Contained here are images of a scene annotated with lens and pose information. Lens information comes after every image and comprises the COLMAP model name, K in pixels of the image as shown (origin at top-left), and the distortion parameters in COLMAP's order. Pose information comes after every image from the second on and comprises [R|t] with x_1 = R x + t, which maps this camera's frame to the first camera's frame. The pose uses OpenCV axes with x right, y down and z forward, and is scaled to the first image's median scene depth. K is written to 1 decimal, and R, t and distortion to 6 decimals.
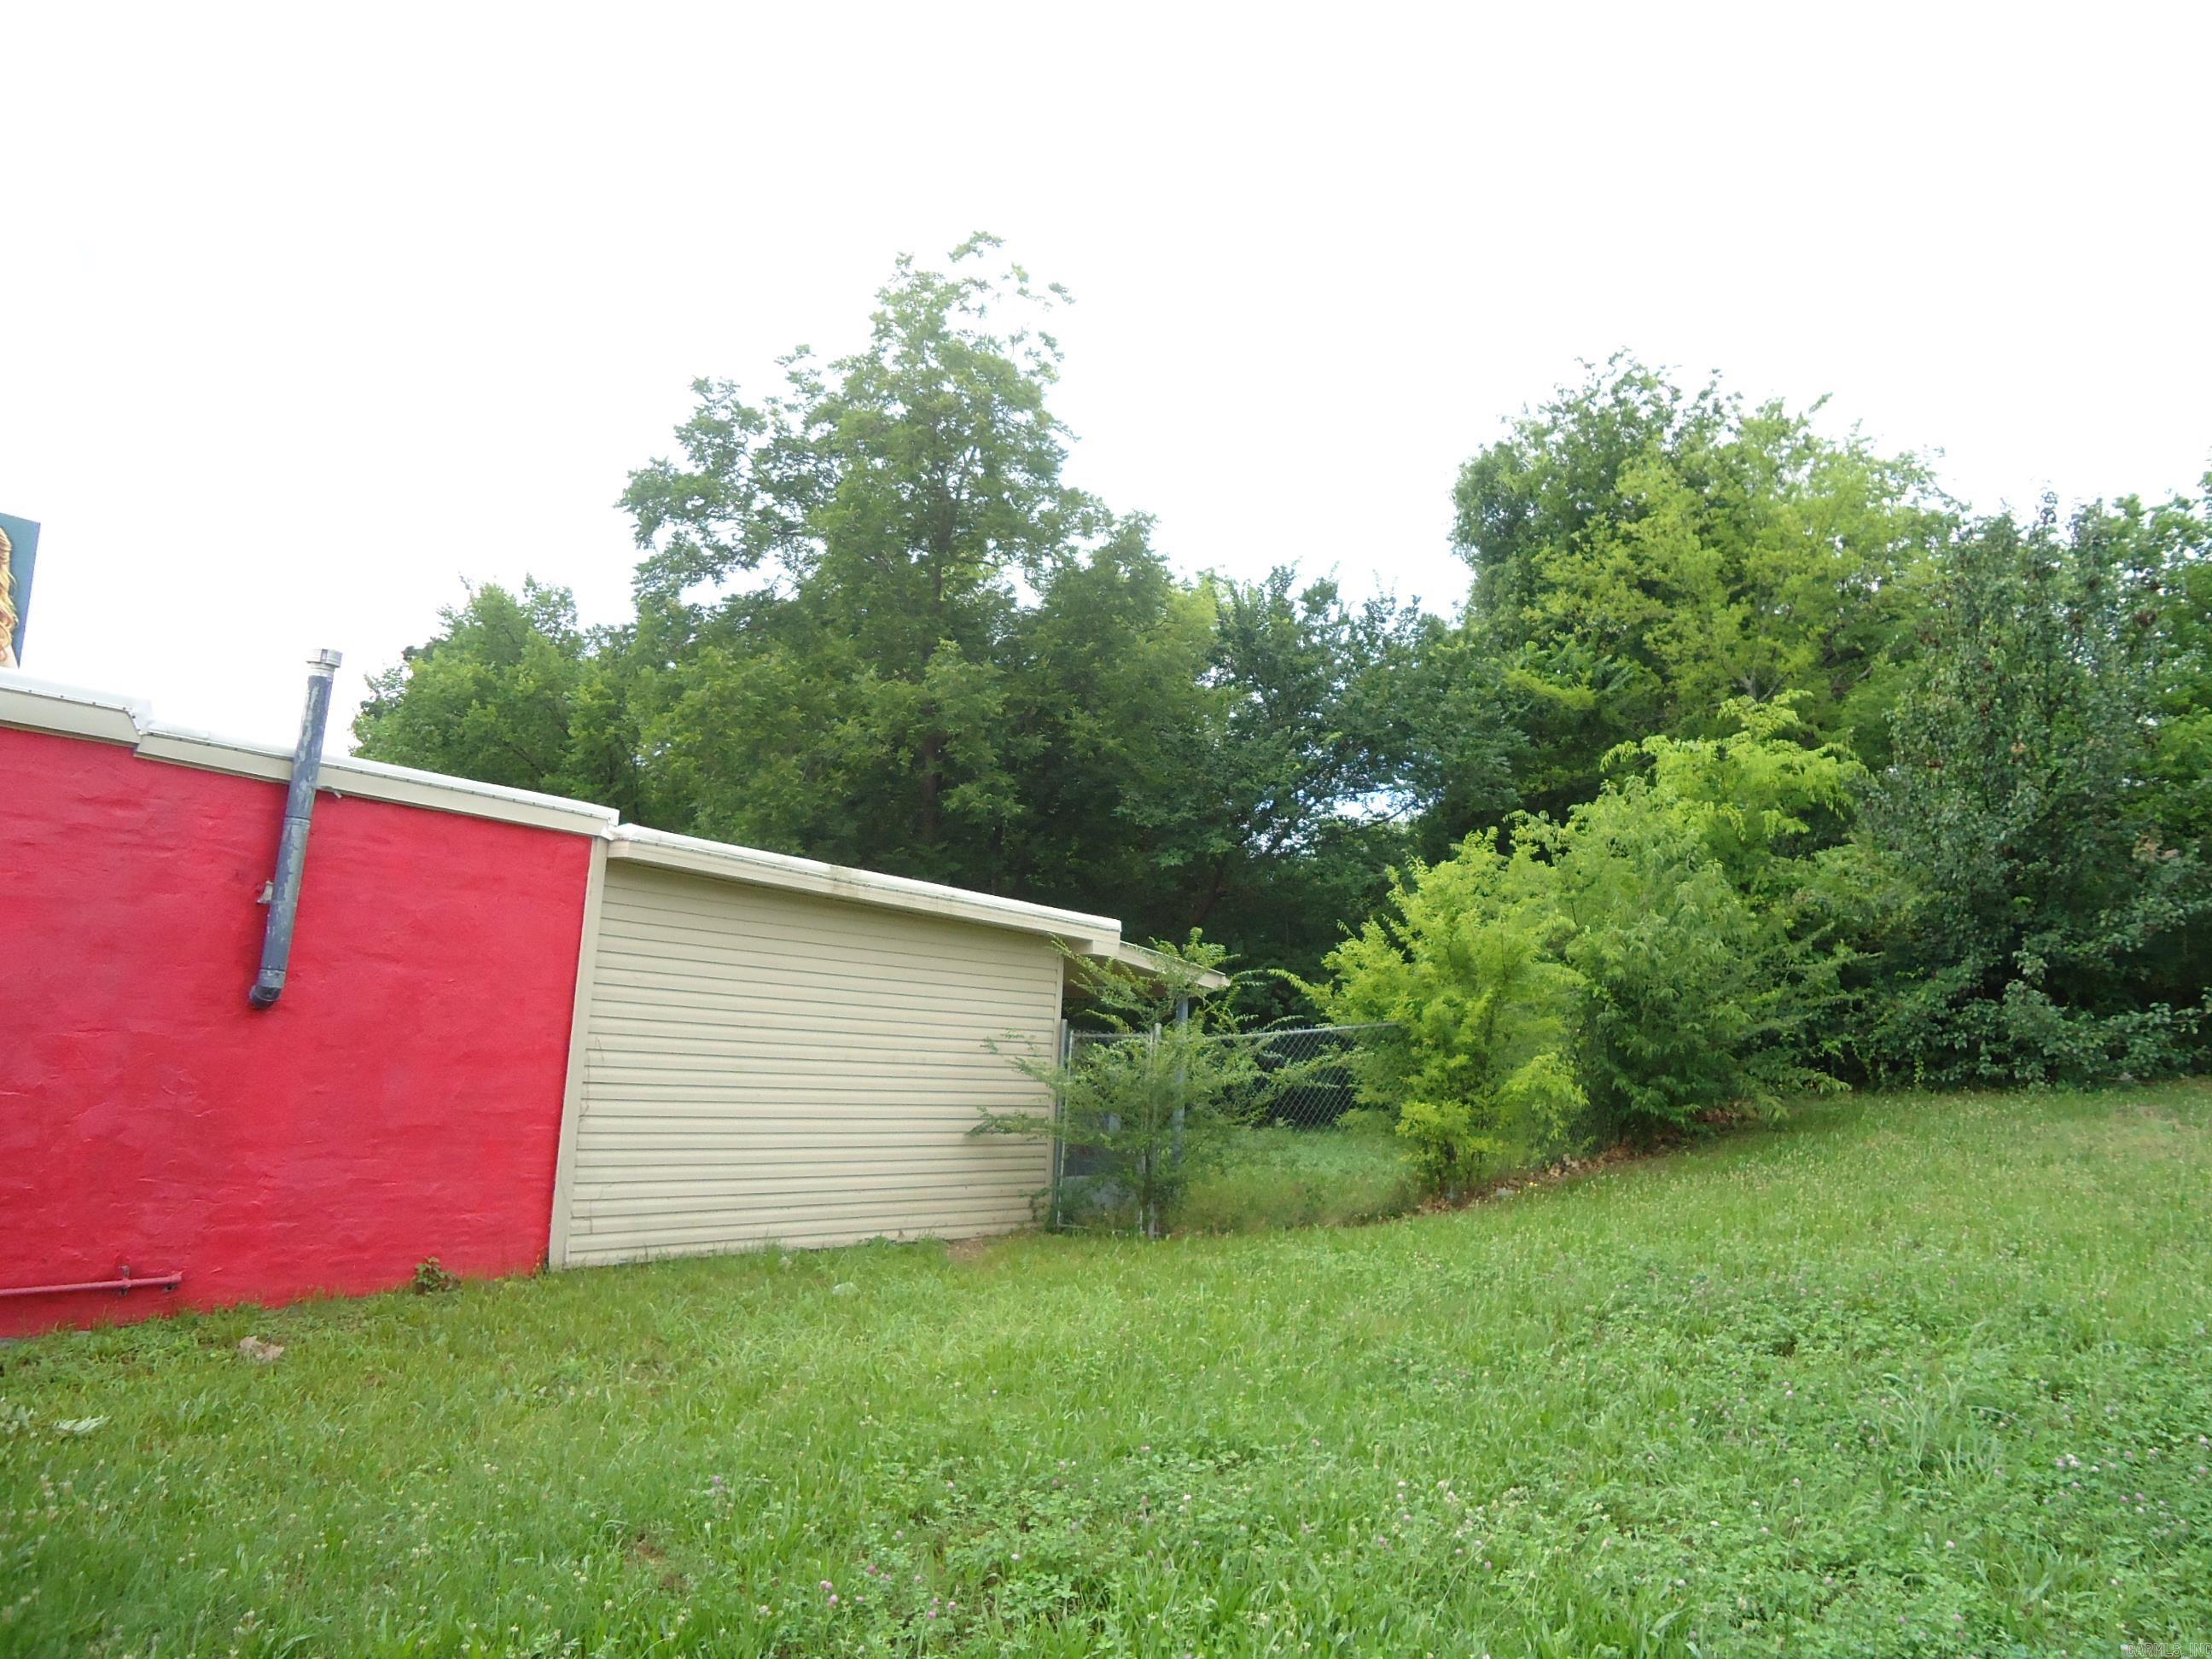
lens RADIAL K [[1626.0, 0, 1112.0], [0, 1626.0, 828.3], [0, 0, 1]] dist [-0.006121, 0.008752]
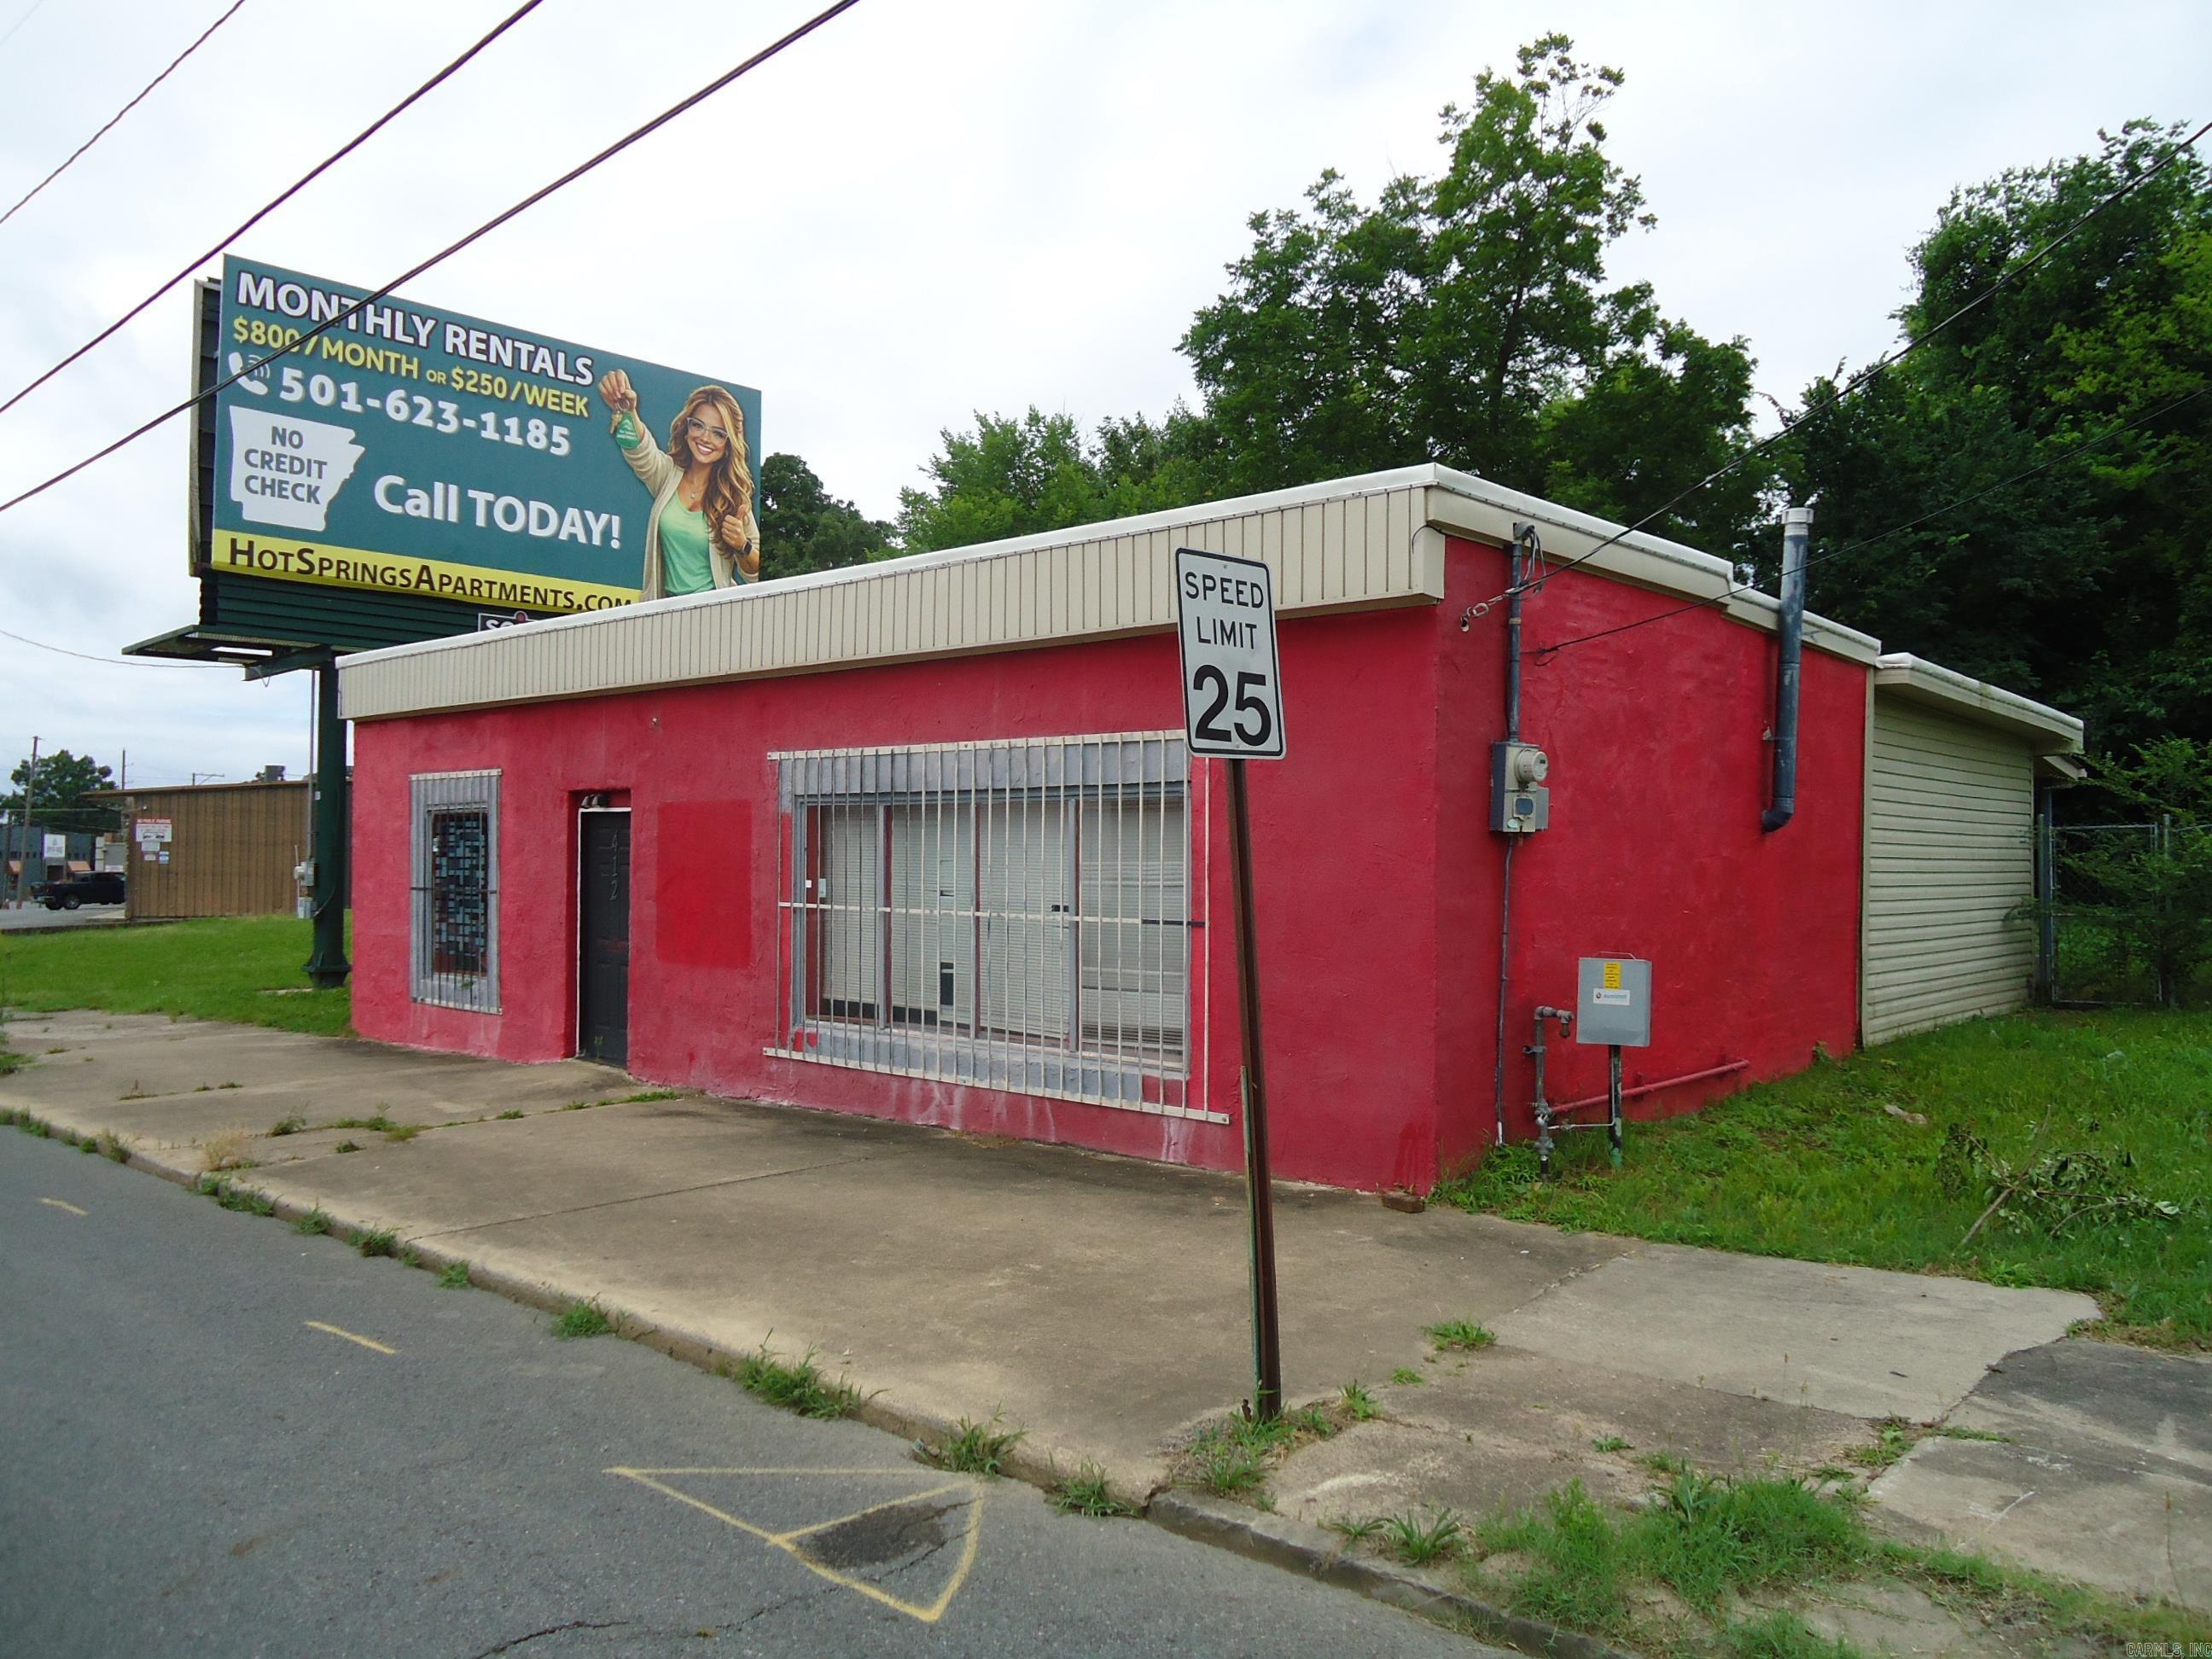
lens RADIAL K [[1613.0, 0, 1106.0], [0, 1613.0, 829.5], [0, 0, 1]] dist [0.006183, 0.001353]
pose [[0.996572, -0.040614, -0.072080, -0.678127], [0.049267, 0.991226, 0.122656, -0.039910], [0.066466, -0.125786, 0.989828, -0.116597]]
